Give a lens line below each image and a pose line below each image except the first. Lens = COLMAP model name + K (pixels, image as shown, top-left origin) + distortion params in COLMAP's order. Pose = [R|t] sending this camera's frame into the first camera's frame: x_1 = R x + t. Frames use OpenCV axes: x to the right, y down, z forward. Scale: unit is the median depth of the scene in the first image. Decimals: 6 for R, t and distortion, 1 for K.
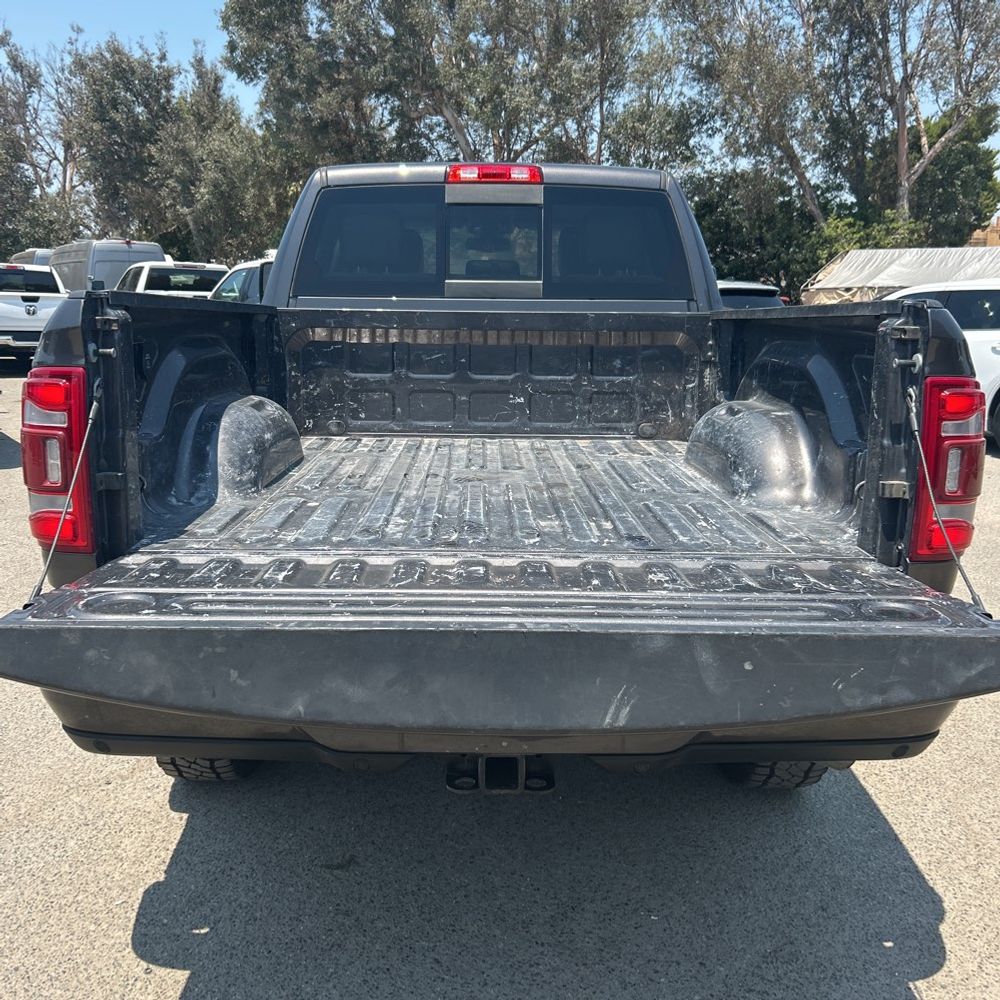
lens RADIAL K [[1014.0, 0, 475.2], [0, 1014.0, 512.4], [0, 0, 1]] dist [0.014849, 0.003544]
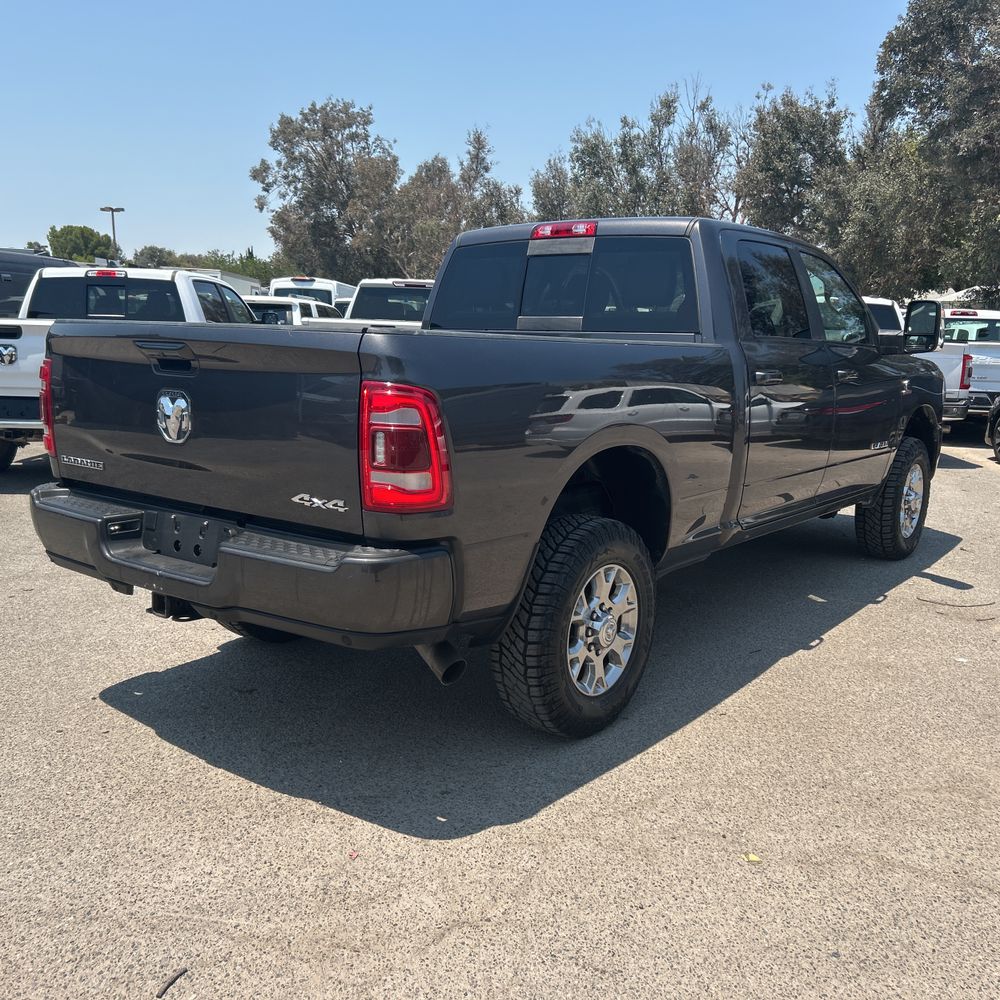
lens RADIAL K [[1006.1, 0, 487.9], [0, 1006.1, 535.5], [0, 0, 1]] dist [0.055699, -0.093262]
pose [[0.787760, 0.128325, -0.602467, 0.115880], [-0.137226, 0.990040, 0.031447, 0.001320], [0.600502, 0.057902, 0.797524, -0.002093]]
